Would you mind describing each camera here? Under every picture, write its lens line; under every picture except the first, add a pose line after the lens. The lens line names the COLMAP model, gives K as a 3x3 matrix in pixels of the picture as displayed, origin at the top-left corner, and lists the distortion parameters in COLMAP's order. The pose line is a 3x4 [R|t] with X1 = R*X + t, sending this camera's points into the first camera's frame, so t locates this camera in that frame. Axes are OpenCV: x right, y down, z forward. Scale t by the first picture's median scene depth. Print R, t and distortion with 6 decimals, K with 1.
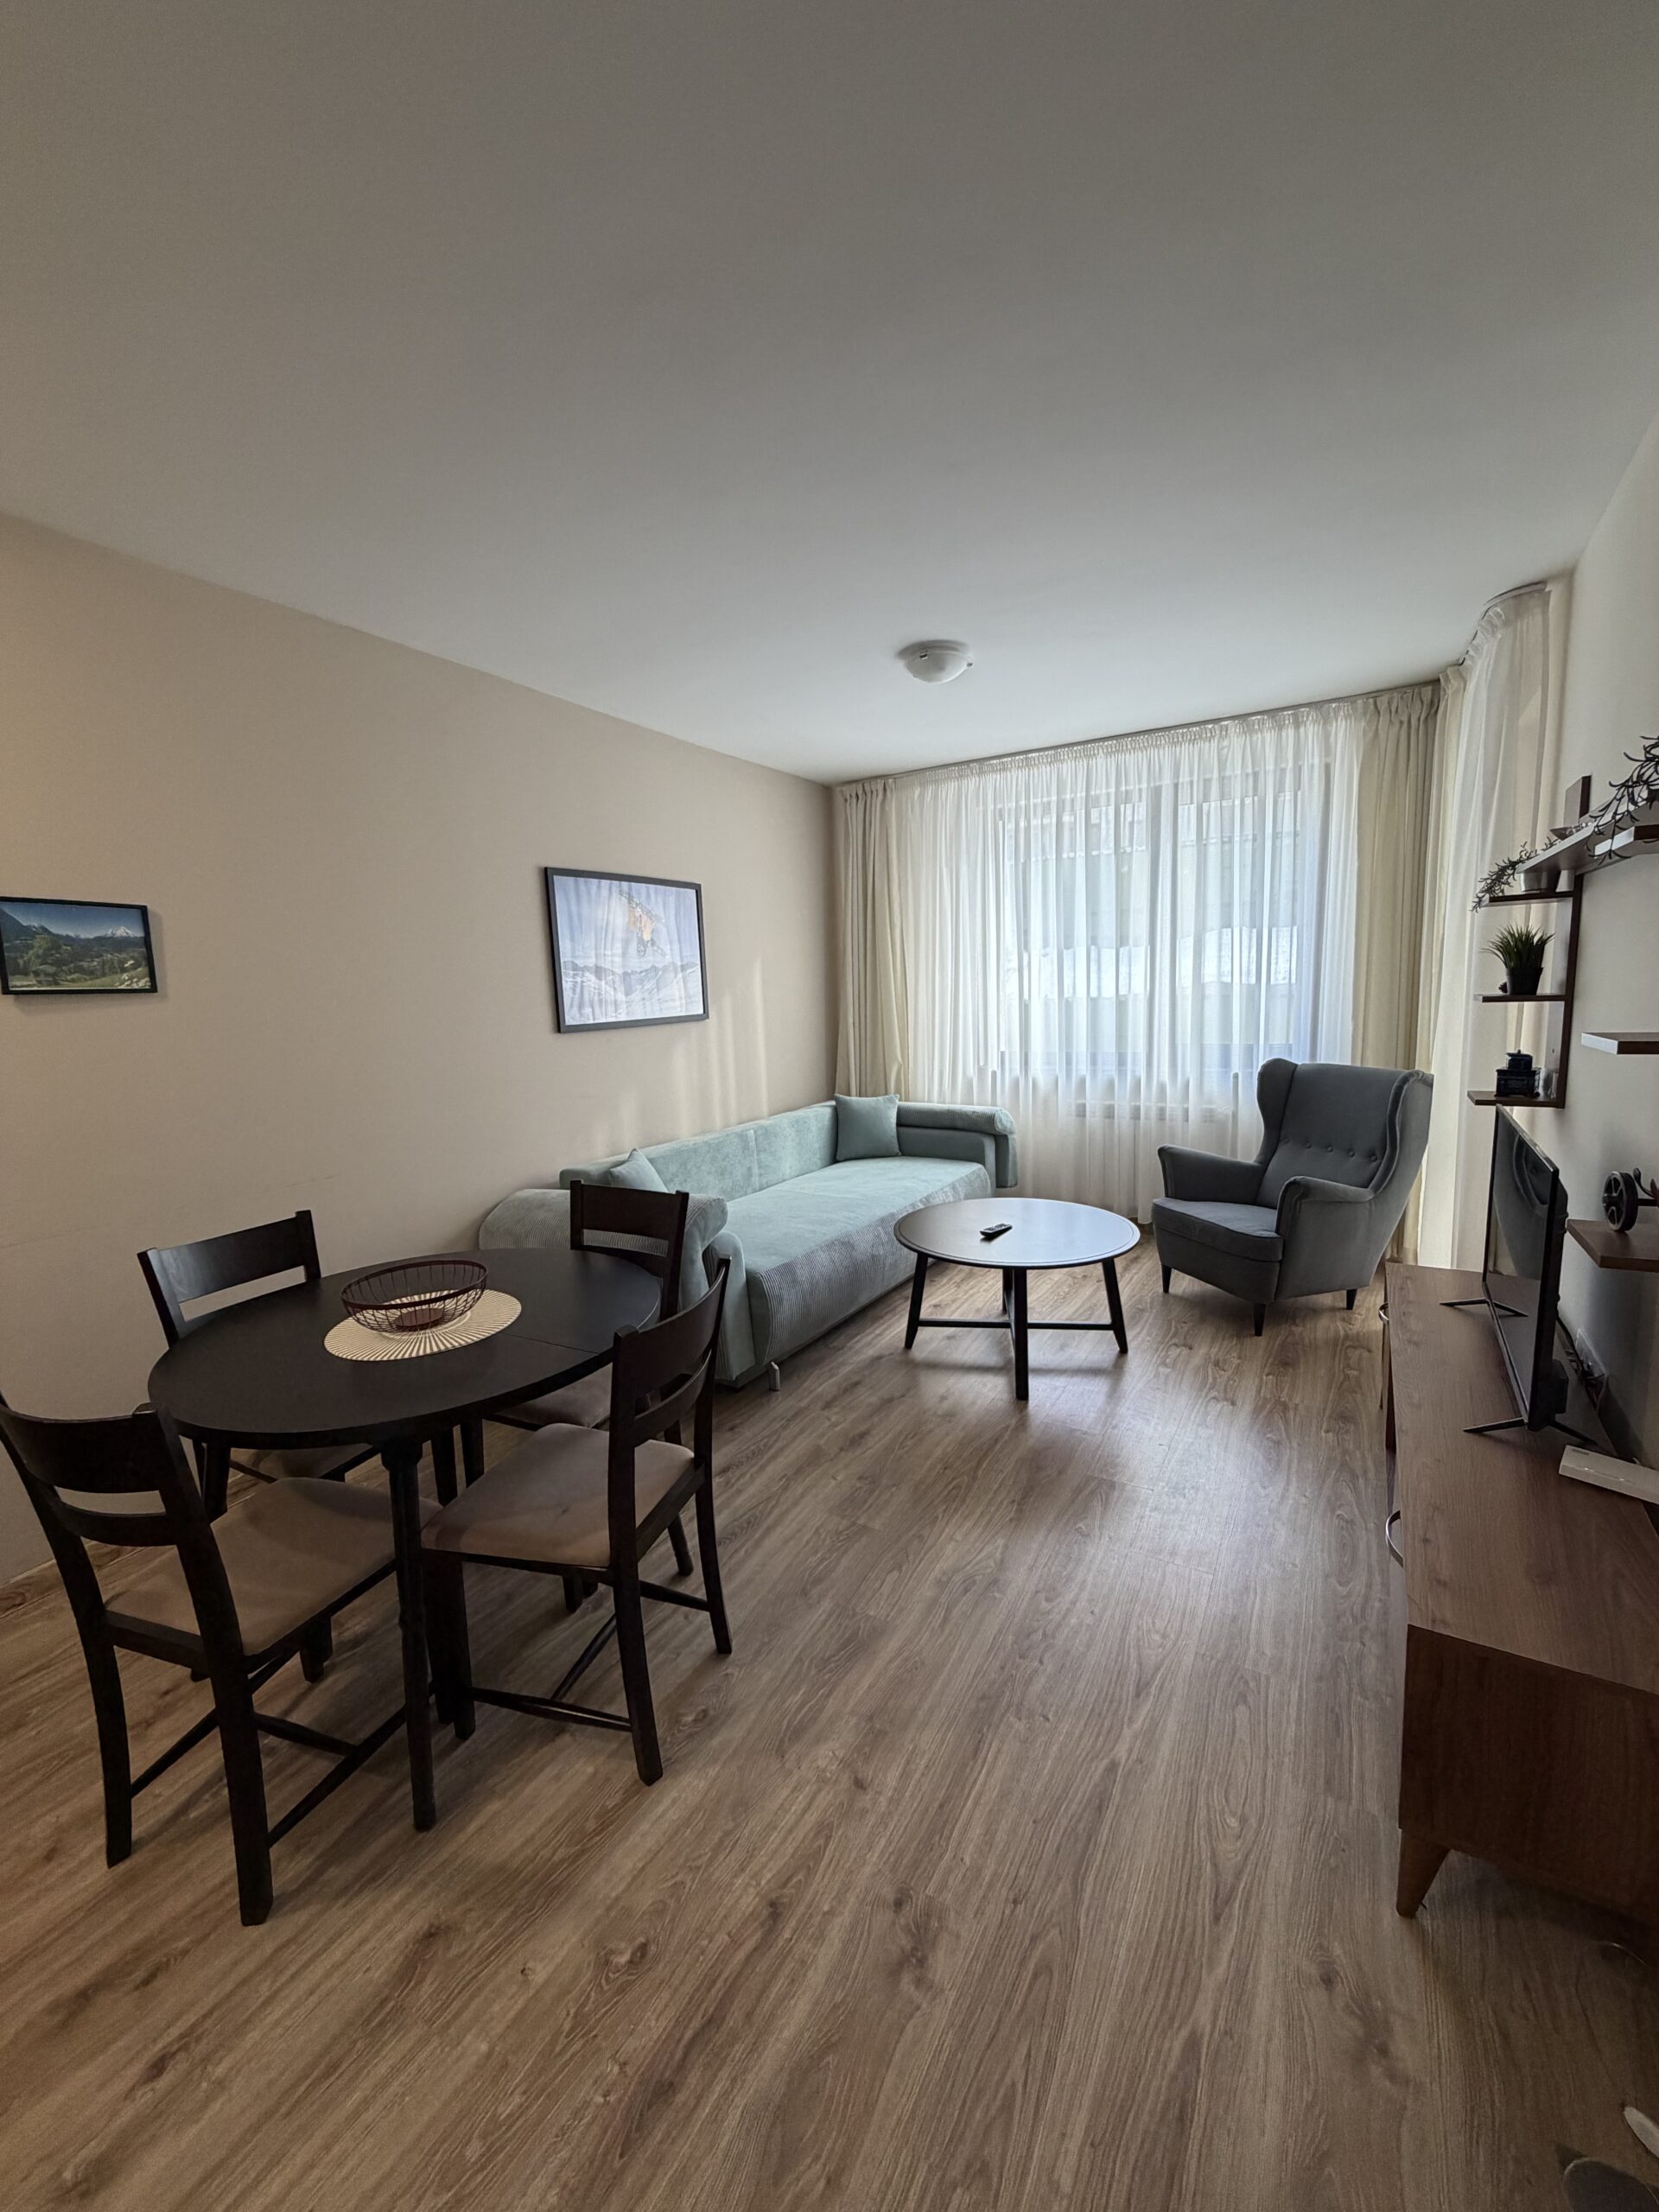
lens RADIAL K [[888.3, 0, 821.4], [0, 888.3, 1091.2], [0, 0, 1]] dist [0.003634, 0.000043]
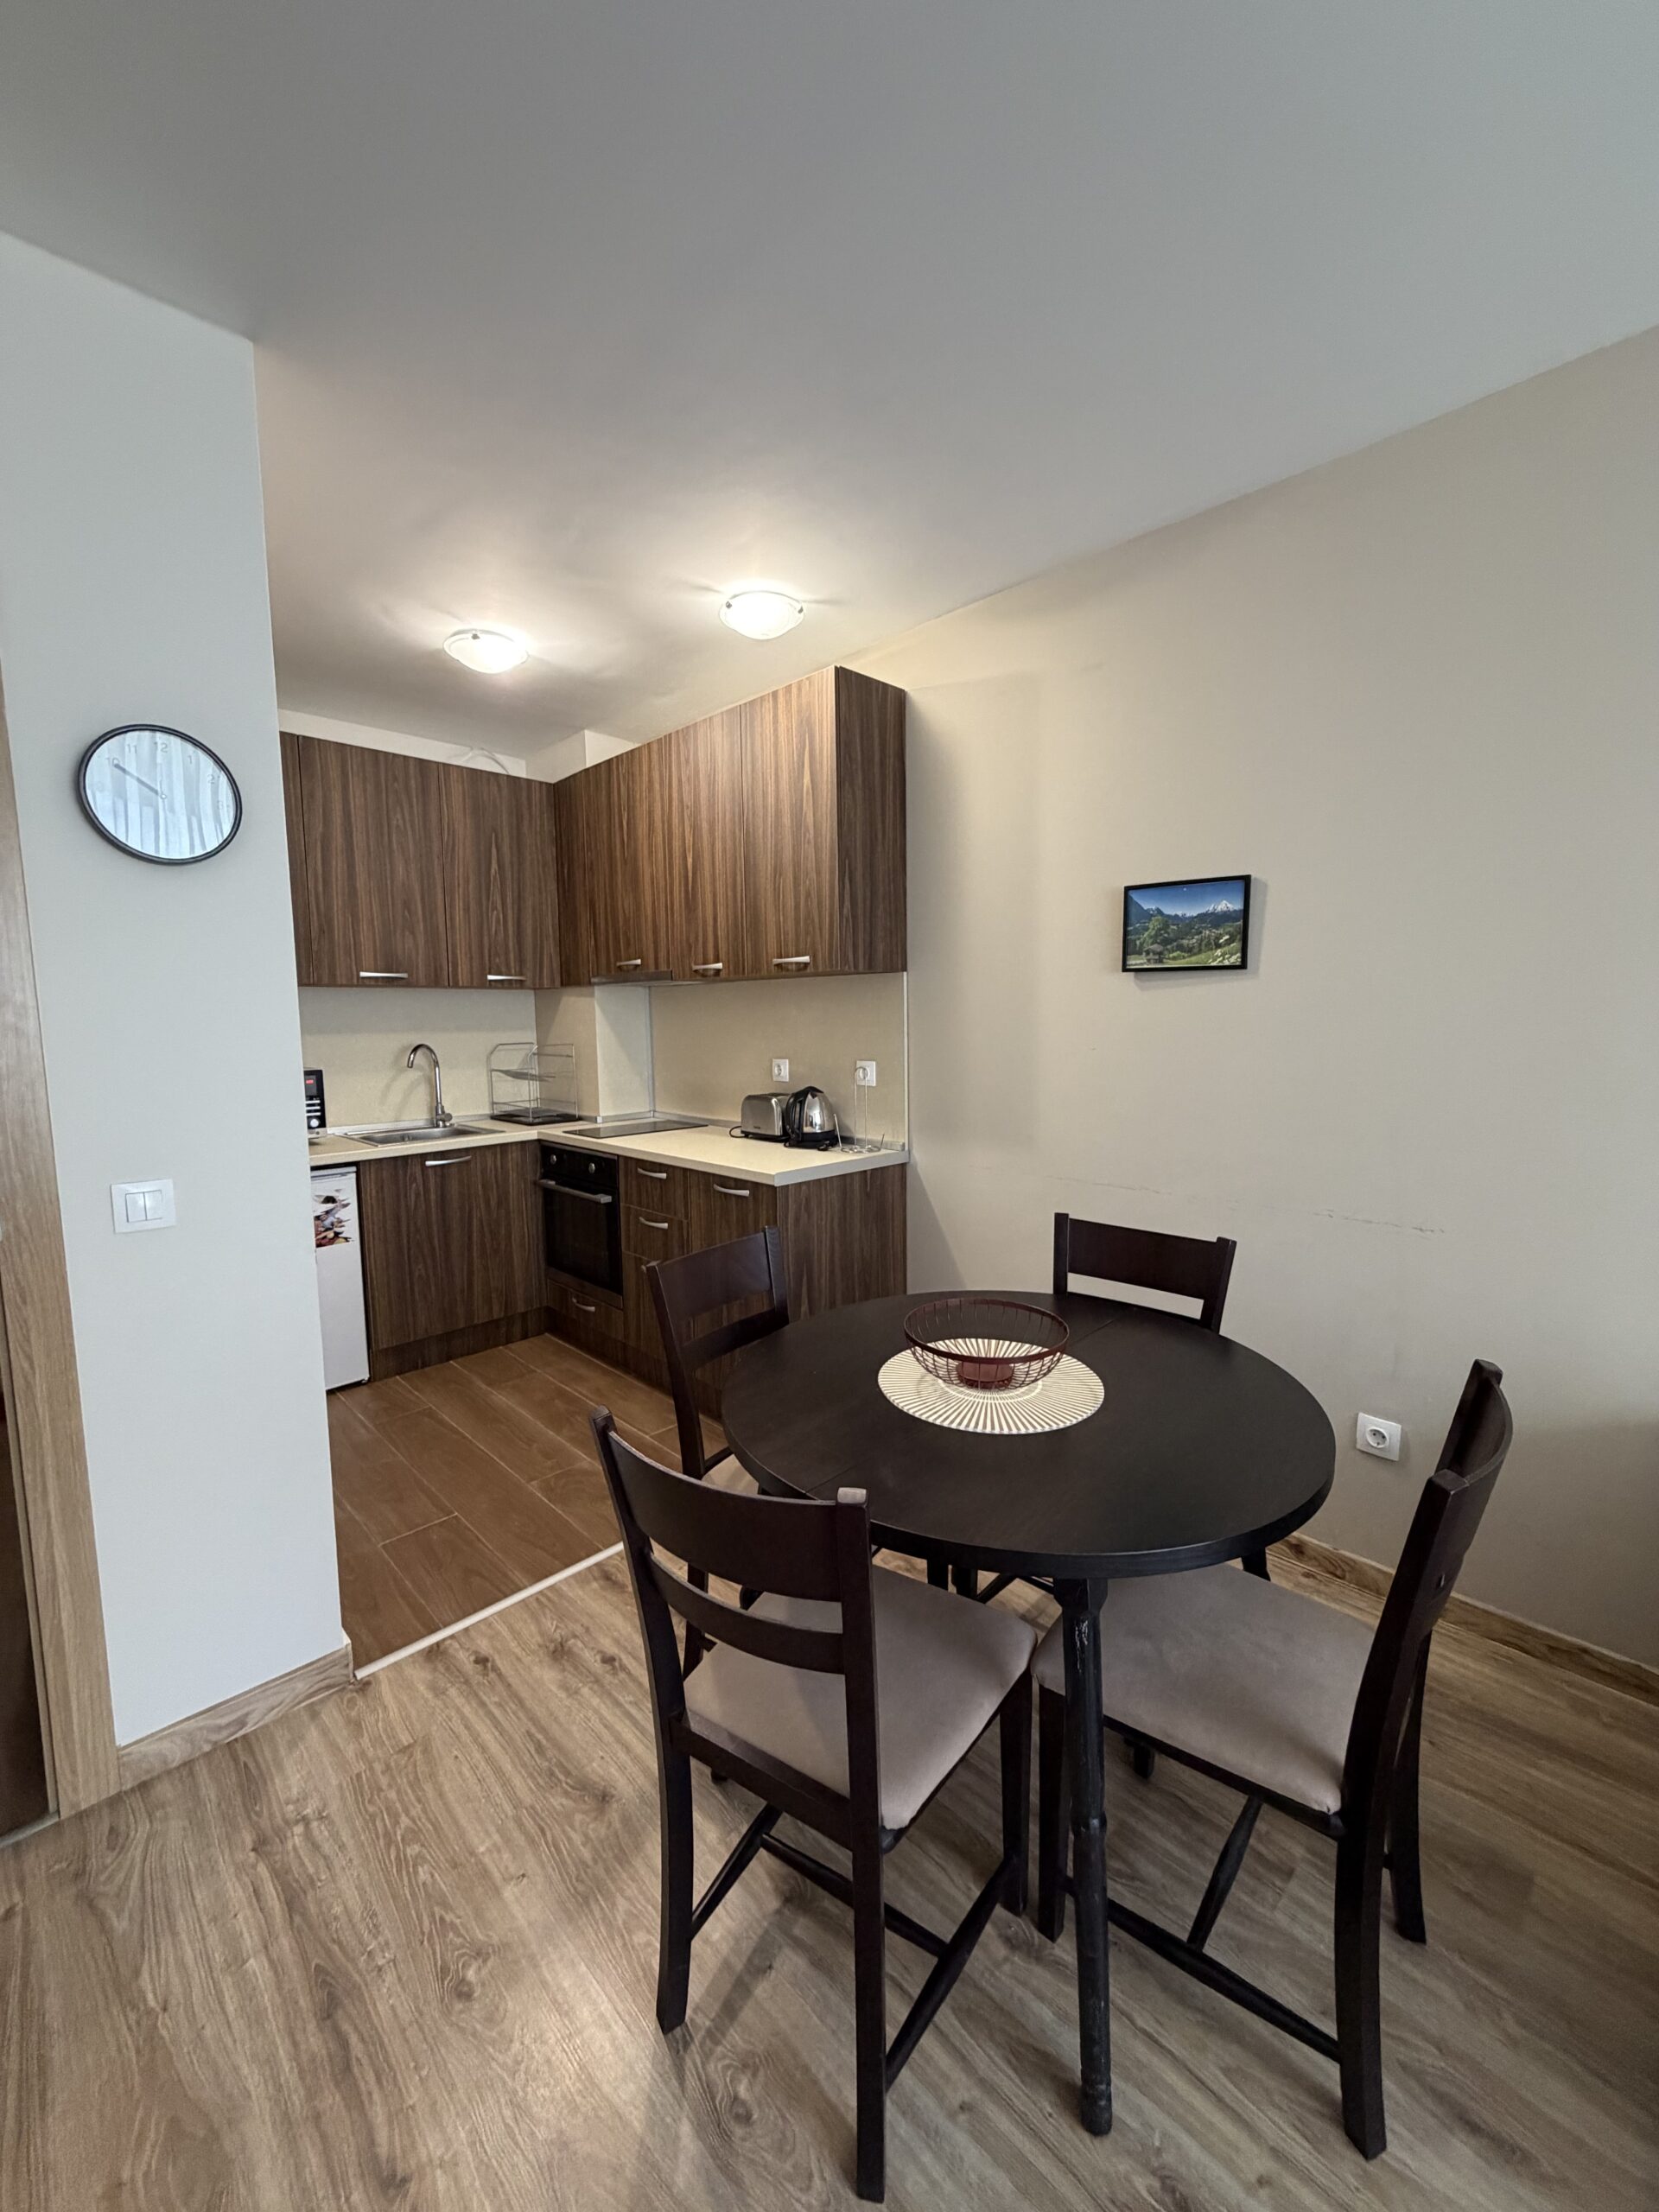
lens RADIAL K [[888.3, 0, 828.0], [0, 888.3, 1099.4], [0, 0, 1]] dist [0.003634, 0.000043]
pose [[-0.252787, 0.136076, -0.957905, 0.381989], [-0.101295, 0.980897, 0.166073, -0.125452], [0.962205, 0.139012, -0.234175, 1.171438]]
